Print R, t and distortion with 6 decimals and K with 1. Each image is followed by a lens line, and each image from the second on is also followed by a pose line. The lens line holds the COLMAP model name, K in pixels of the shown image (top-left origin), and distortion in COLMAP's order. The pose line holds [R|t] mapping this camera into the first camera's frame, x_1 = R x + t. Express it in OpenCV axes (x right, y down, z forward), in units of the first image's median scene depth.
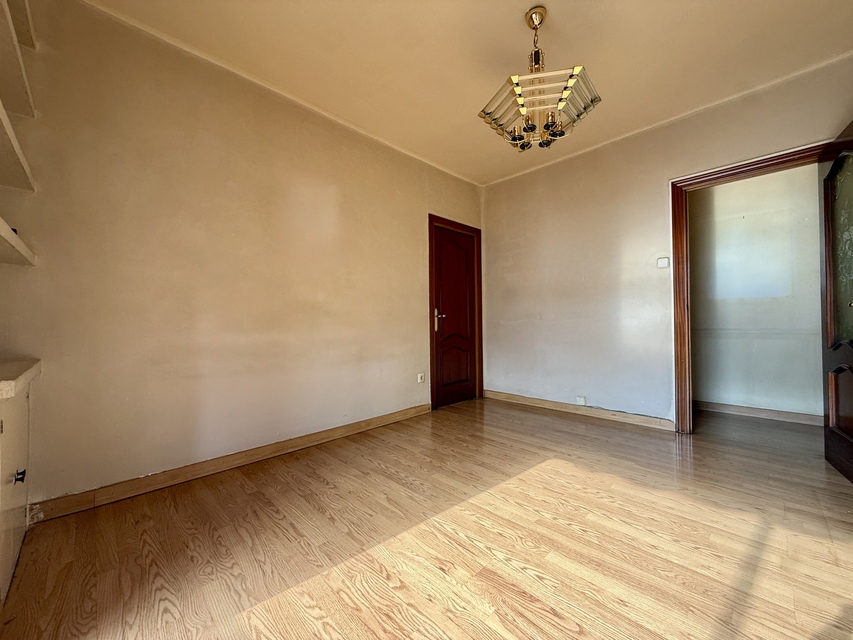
lens RADIAL K [[339.4, 0, 425.4], [0, 339.4, 319.9], [0, 0, 1]] dist [0.001838, 0.000021]
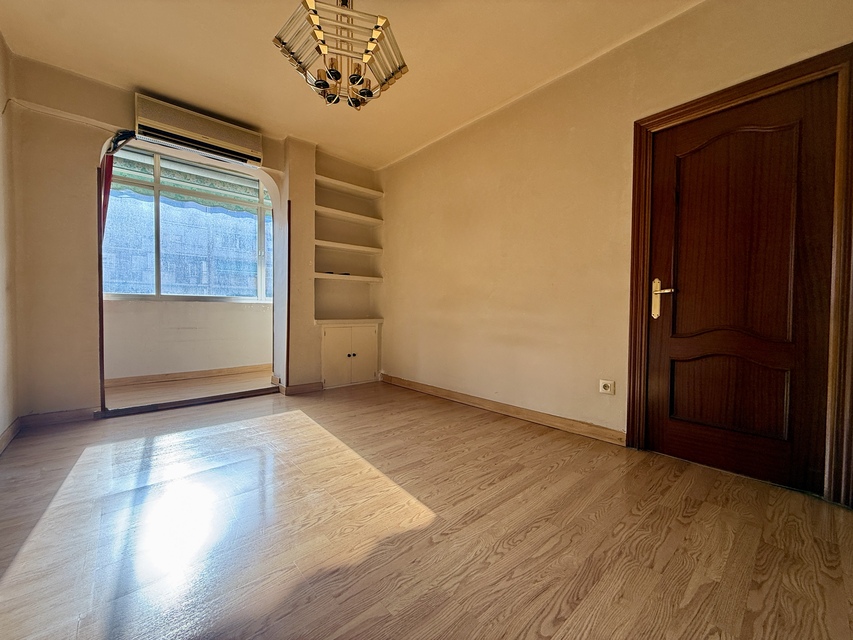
lens RADIAL K [[339.4, 0, 425.4], [0, 339.4, 319.9], [0, 0, 1]] dist [0.001838, 0.000021]
pose [[-0.051727, 0.034082, -0.998080, 0.933158], [0.001591, 0.999419, 0.034045, 0.023230], [0.998660, 0.000173, -0.051751, 0.955540]]
